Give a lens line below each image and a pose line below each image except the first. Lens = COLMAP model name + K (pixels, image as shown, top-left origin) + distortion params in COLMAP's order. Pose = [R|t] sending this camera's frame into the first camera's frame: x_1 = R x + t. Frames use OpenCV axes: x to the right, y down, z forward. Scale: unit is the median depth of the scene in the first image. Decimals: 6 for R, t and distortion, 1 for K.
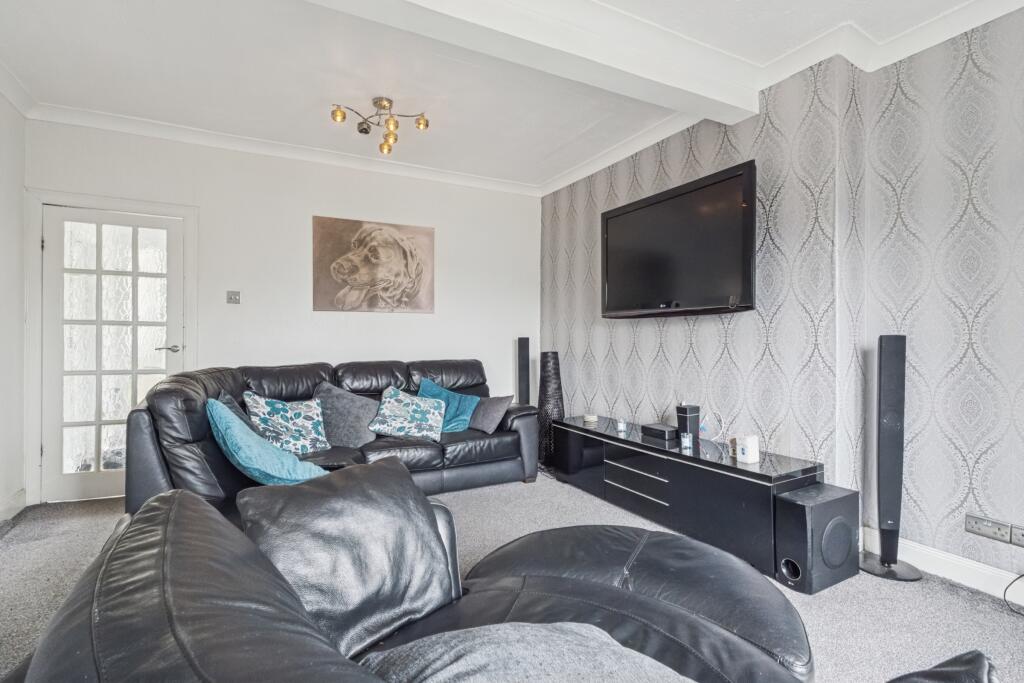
lens RADIAL K [[490.1, 0, 506.8], [0, 490.1, 337.7], [0, 0, 1]] dist [-0.003108, -0.001861]
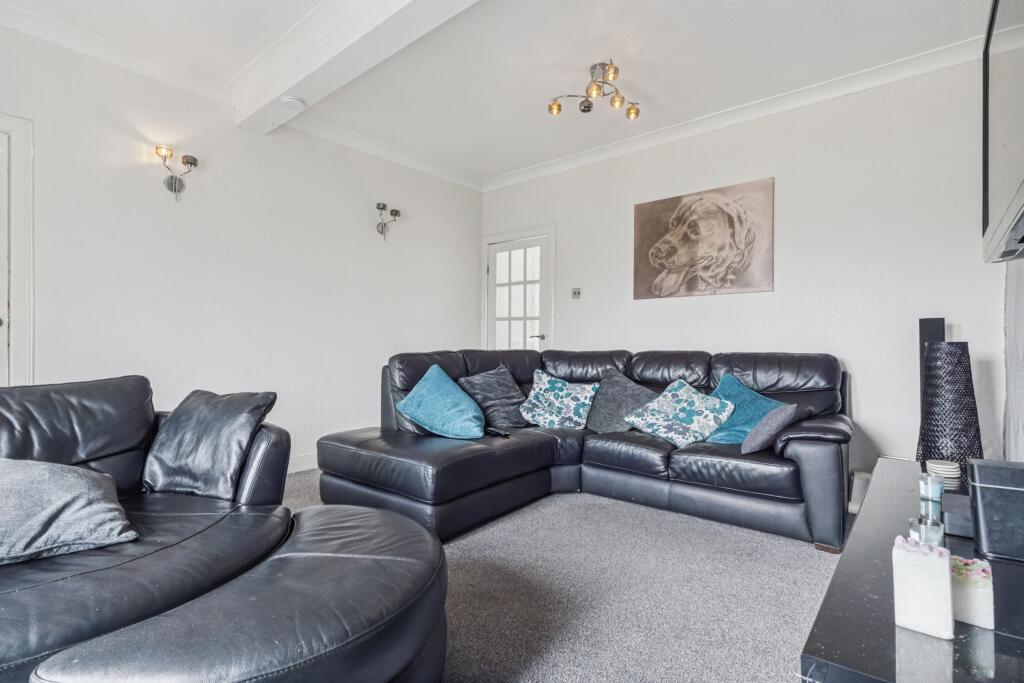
lens RADIAL K [[490.1, 0, 508.9], [0, 490.1, 345.9], [0, 0, 1]] dist [-0.003108, -0.001861]
pose [[0.377804, 0.005307, -0.925871, 0.424034], [-0.005980, 0.999977, 0.003292, 0.036973], [0.925866, 0.004293, 0.377827, 0.370891]]
